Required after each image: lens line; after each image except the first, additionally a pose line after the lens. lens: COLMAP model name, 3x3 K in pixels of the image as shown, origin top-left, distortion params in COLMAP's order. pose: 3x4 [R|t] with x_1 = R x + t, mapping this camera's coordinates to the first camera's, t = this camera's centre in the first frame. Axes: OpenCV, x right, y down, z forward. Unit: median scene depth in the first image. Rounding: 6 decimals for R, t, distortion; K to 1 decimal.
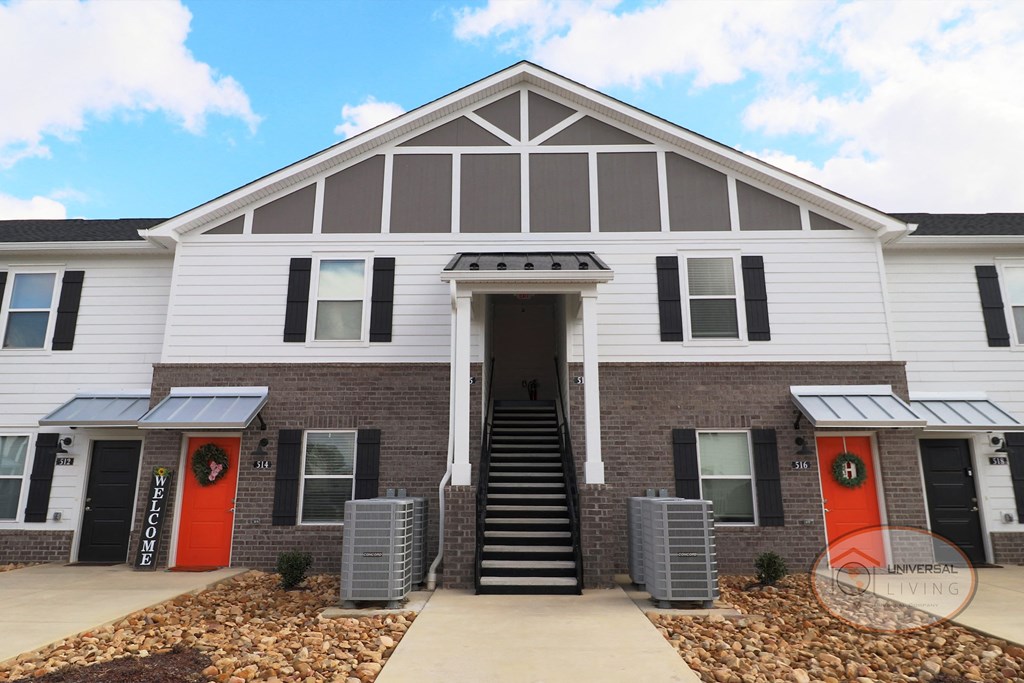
lens RADIAL K [[534.6, 0, 512.6], [0, 534.6, 381.5], [0, 0, 1]] dist [0.002946, 0.000478]
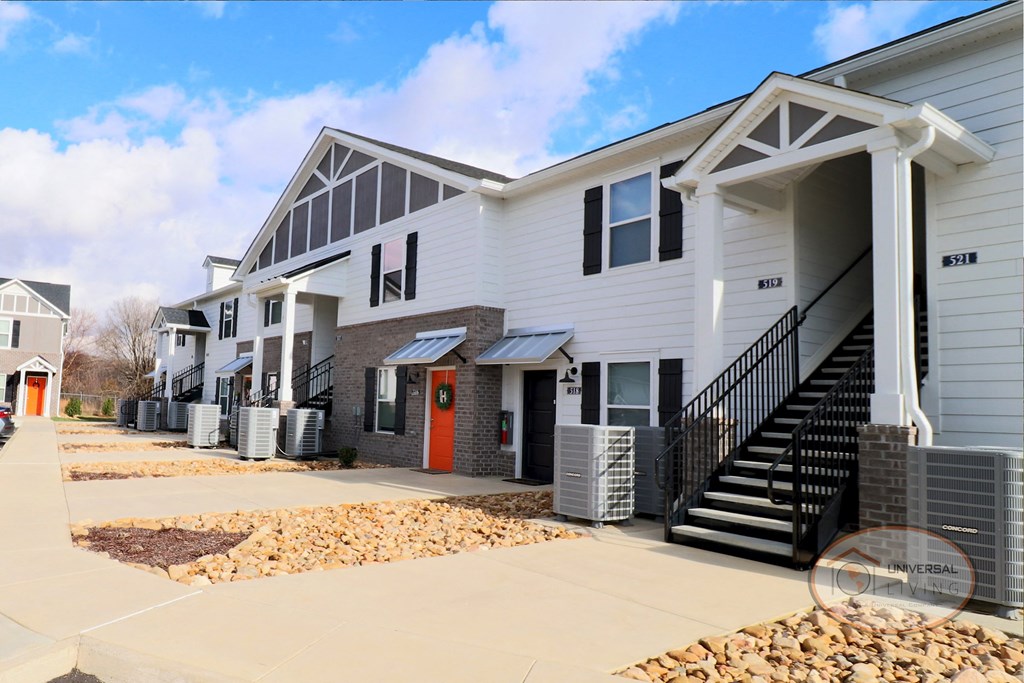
lens RADIAL K [[702.1, 0, 512.0], [0, 702.1, 341.5], [0, 0, 1]] dist [0.068491, 0.000802]
pose [[0.633667, -0.048990, -0.772053, 1.894059], [0.109210, 0.993663, 0.026583, 0.007622], [0.765859, -0.101161, 0.635001, 0.069991]]
